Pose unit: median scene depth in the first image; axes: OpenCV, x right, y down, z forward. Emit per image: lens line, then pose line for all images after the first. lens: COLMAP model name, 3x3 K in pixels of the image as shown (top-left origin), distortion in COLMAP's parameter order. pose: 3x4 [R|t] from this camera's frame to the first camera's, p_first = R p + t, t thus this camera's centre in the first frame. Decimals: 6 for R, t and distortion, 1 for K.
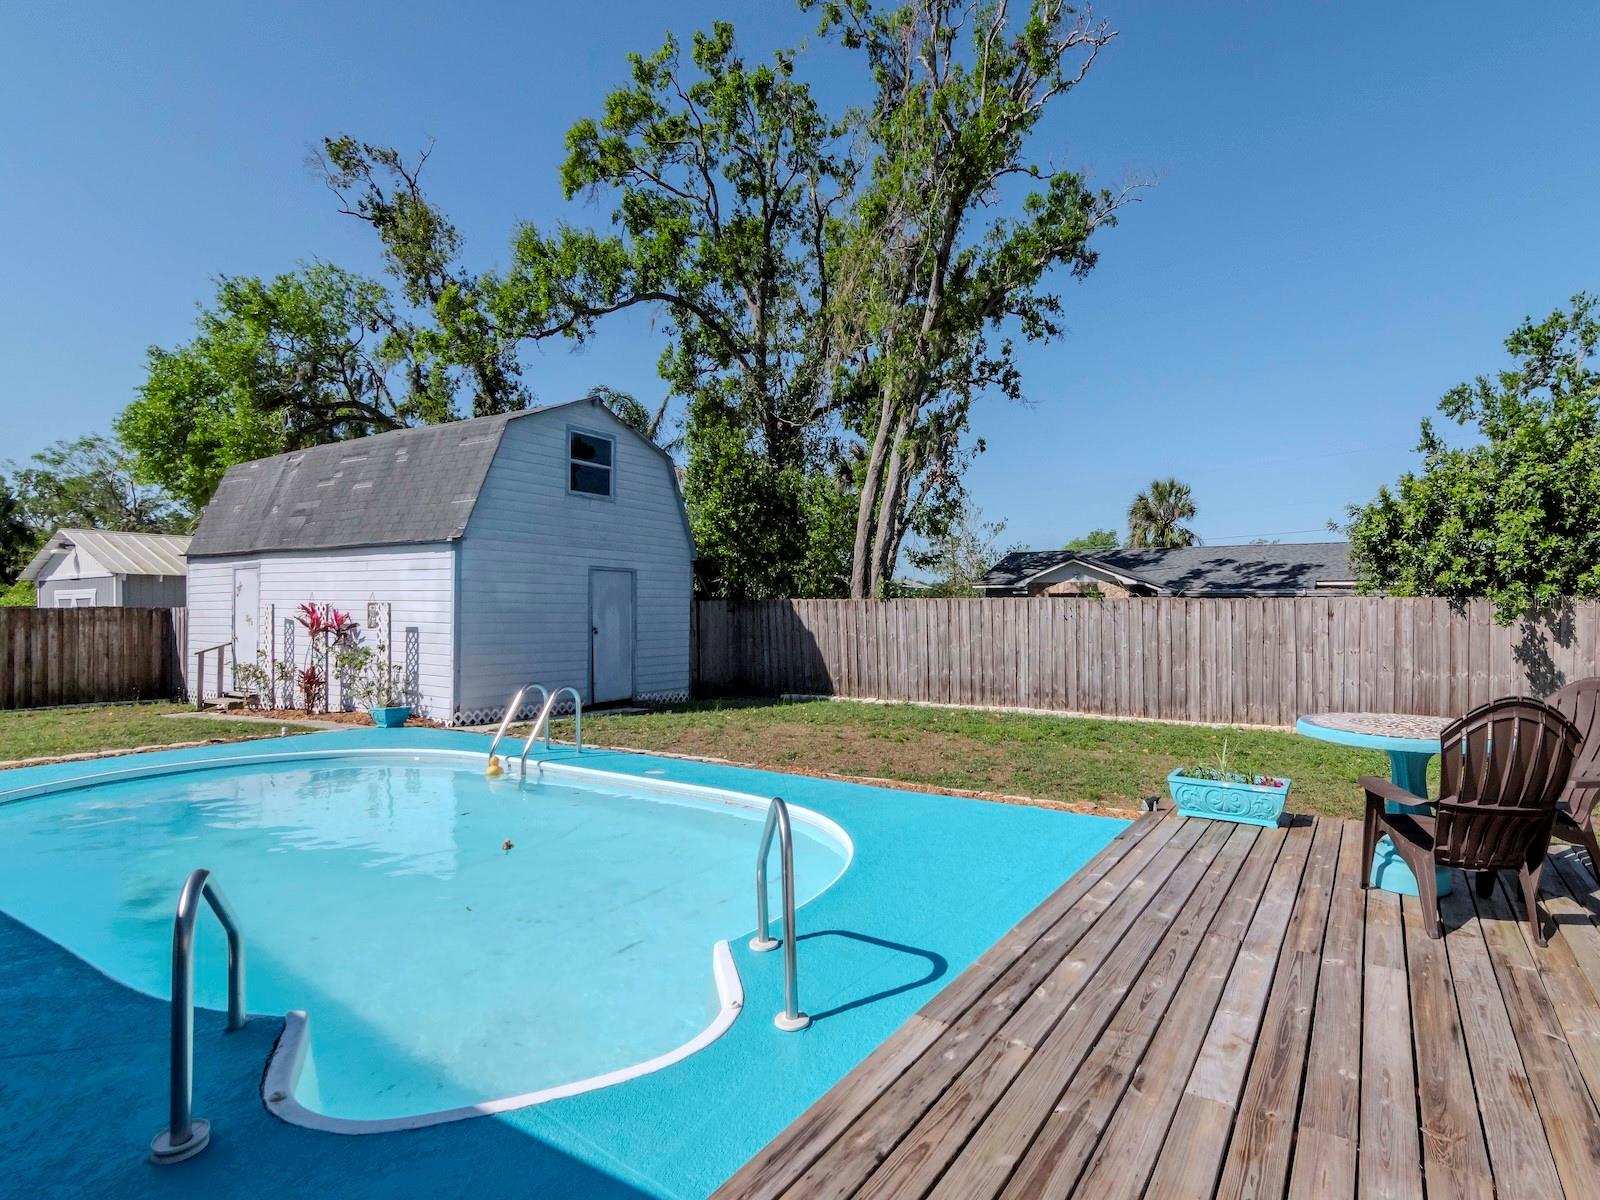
lens RADIAL K [[810.3, 0, 886.5], [0, 810.3, 607.7], [0, 0, 1]] dist [-0.005090, -0.002676]
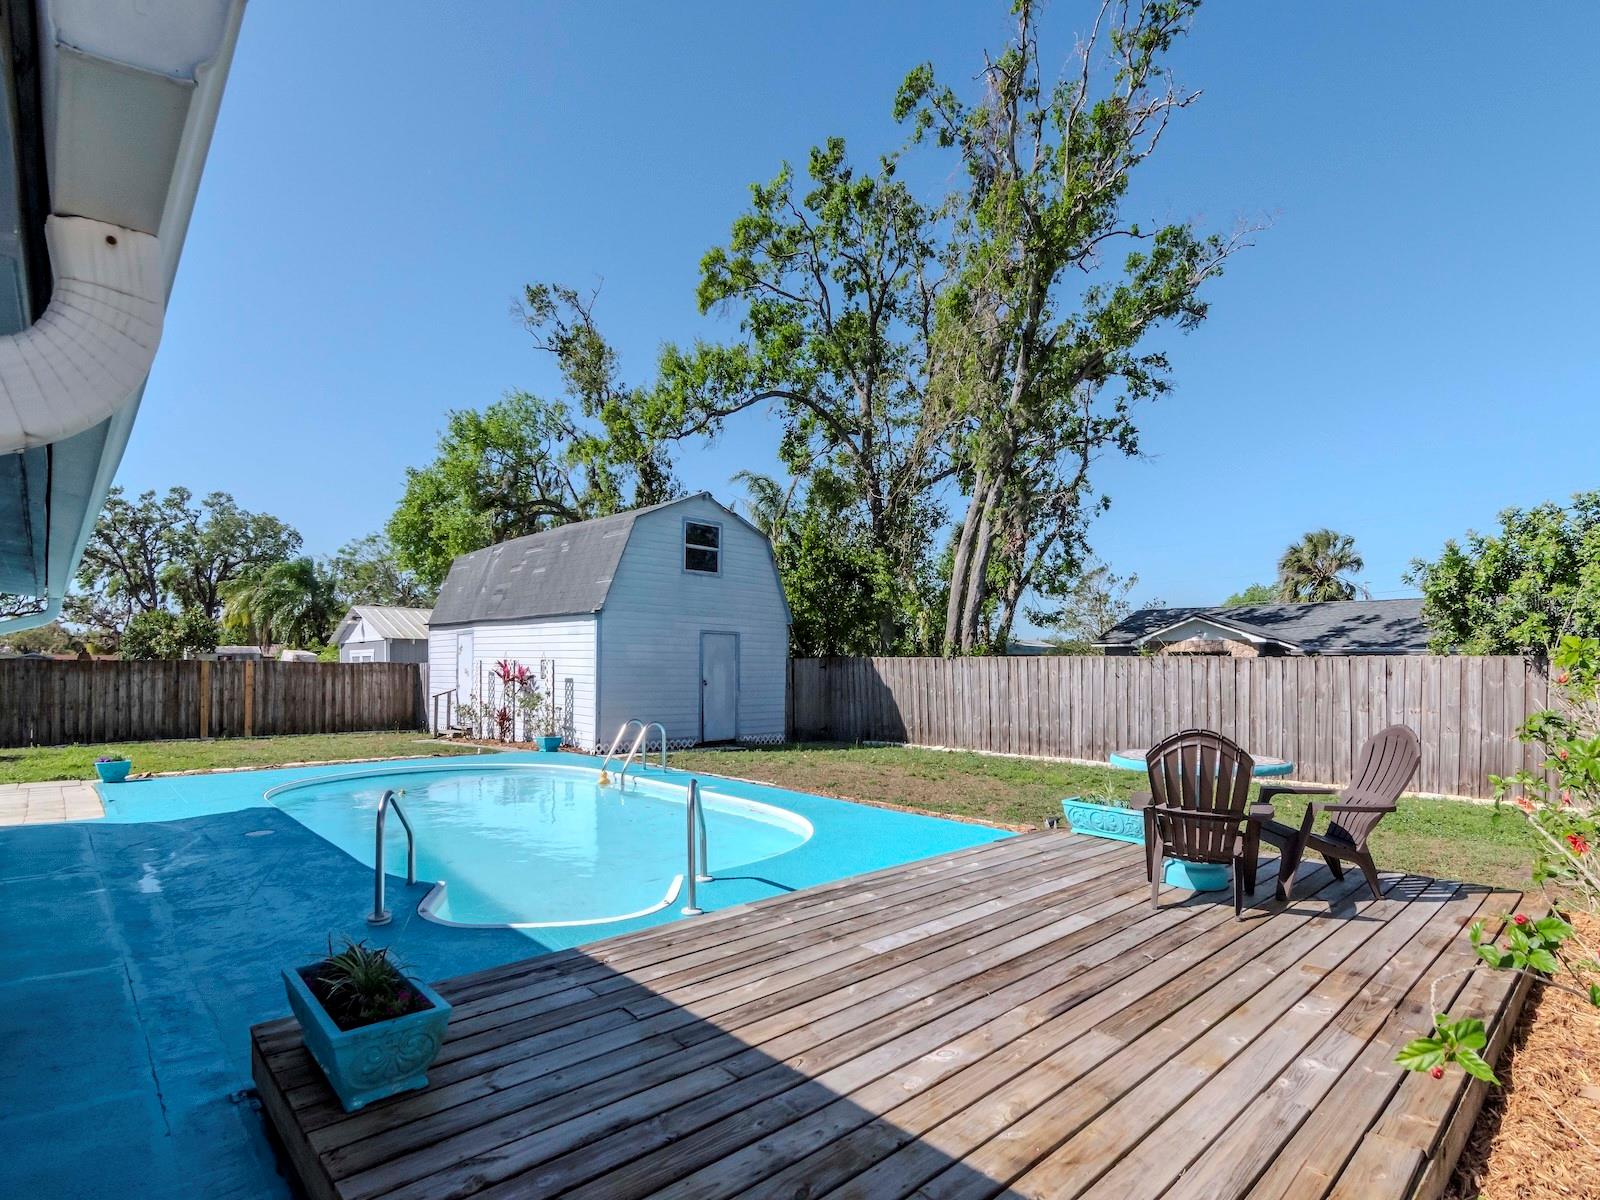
lens RADIAL K [[787.9, 0, 795.7], [0, 787.9, 668.8], [0, 0, 1]] dist [0.003842, -0.009478]
pose [[0.957617, 0.005299, -0.287994, 0.103096], [-0.004429, 0.999983, 0.003670, 0.002085], [0.288009, -0.002239, 0.957625, -0.089494]]
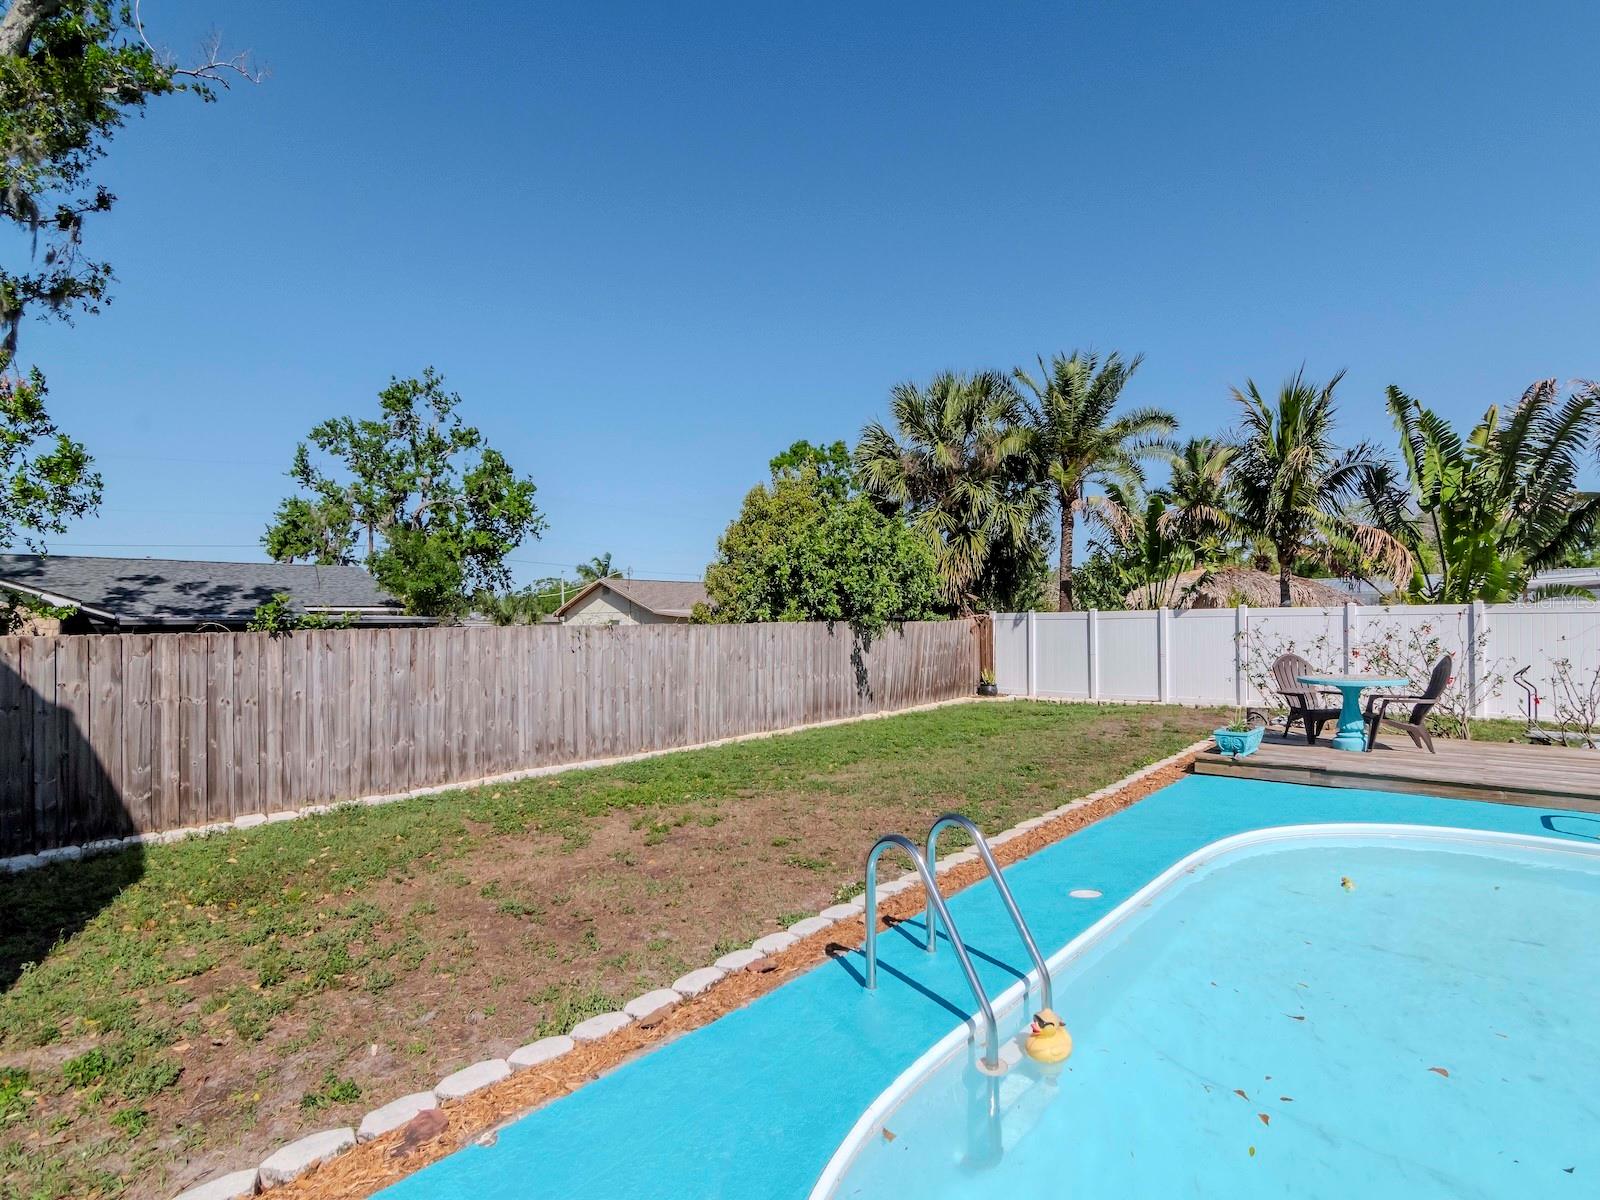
lens RADIAL K [[785.4, 0, 826.0], [0, 785.4, 612.6], [0, 0, 1]] dist [0.000842, -0.012093]
pose [[0.190708, 0.006577, 0.981625, -0.462873], [0.018541, 0.999775, -0.010300, -0.011500], [-0.981472, 0.020165, 0.190543, 0.524642]]
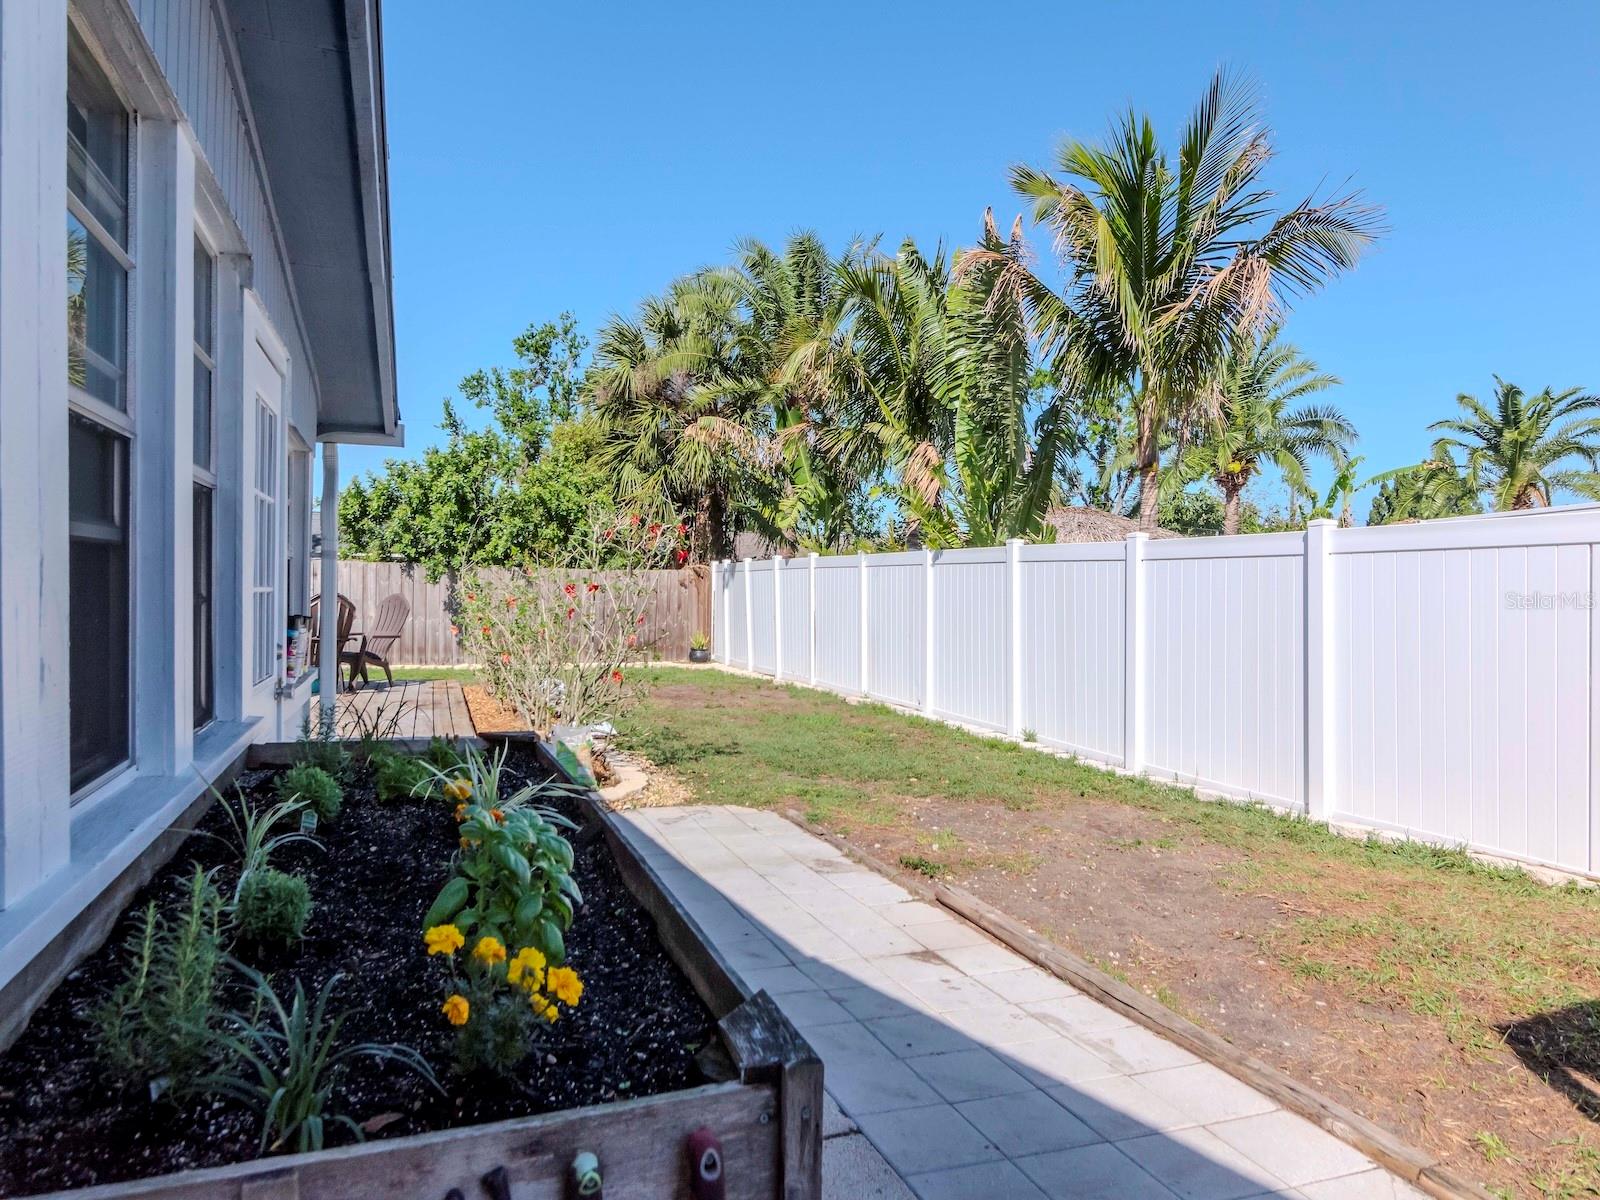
lens RADIAL K [[995.3, 0, 800.0], [0, 995.3, 600.0], [0, 0, 1]] dist [-0.000784, -0.000079]
pose [[0.619702, 0.002538, 0.784833, -0.142896], [-0.013873, 0.999874, 0.007721, 0.018517], [-0.784715, -0.015672, 0.619659, -0.403481]]
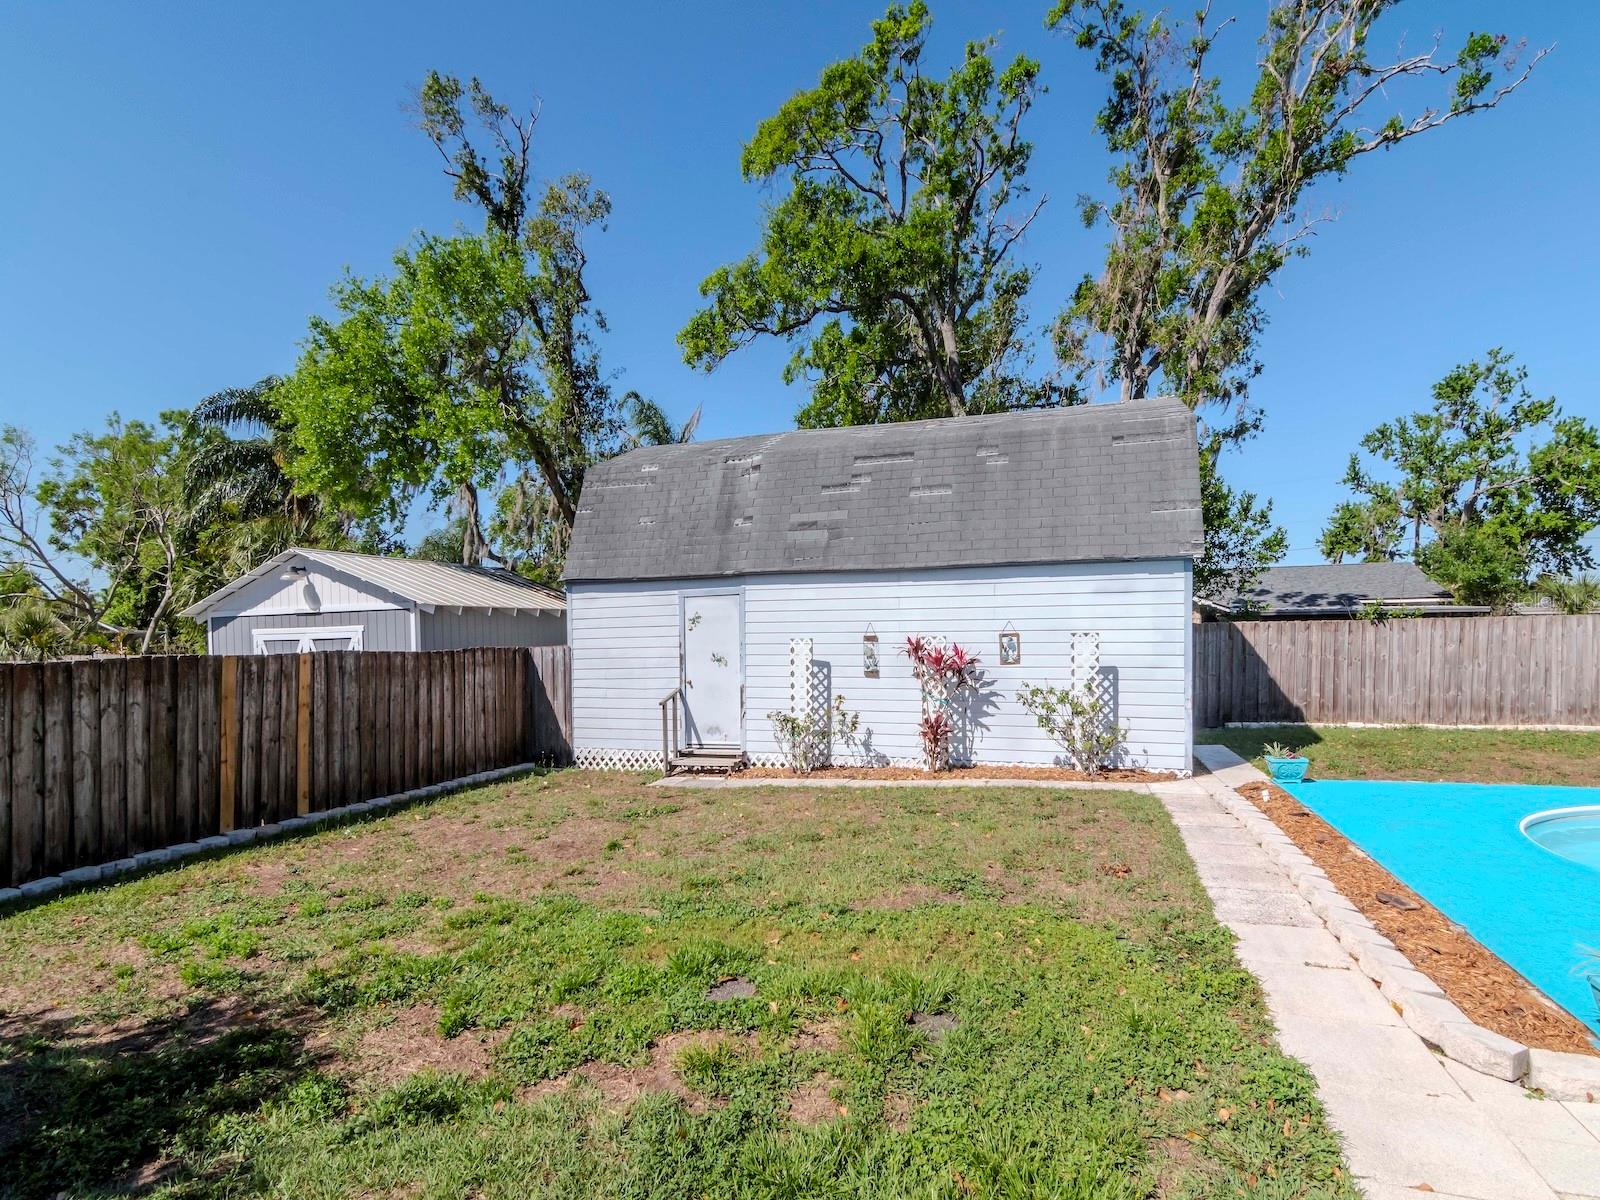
lens RADIAL K [[786.4, 0, 815.7], [0, 786.4, 657.7], [0, 0, 1]] dist [-0.002604, -0.001140]
pose [[0.978942, -0.026748, 0.202377, -0.849915], [0.020232, 0.999210, 0.034200, -0.011501], [-0.203132, -0.029386, 0.978710, 0.212488]]
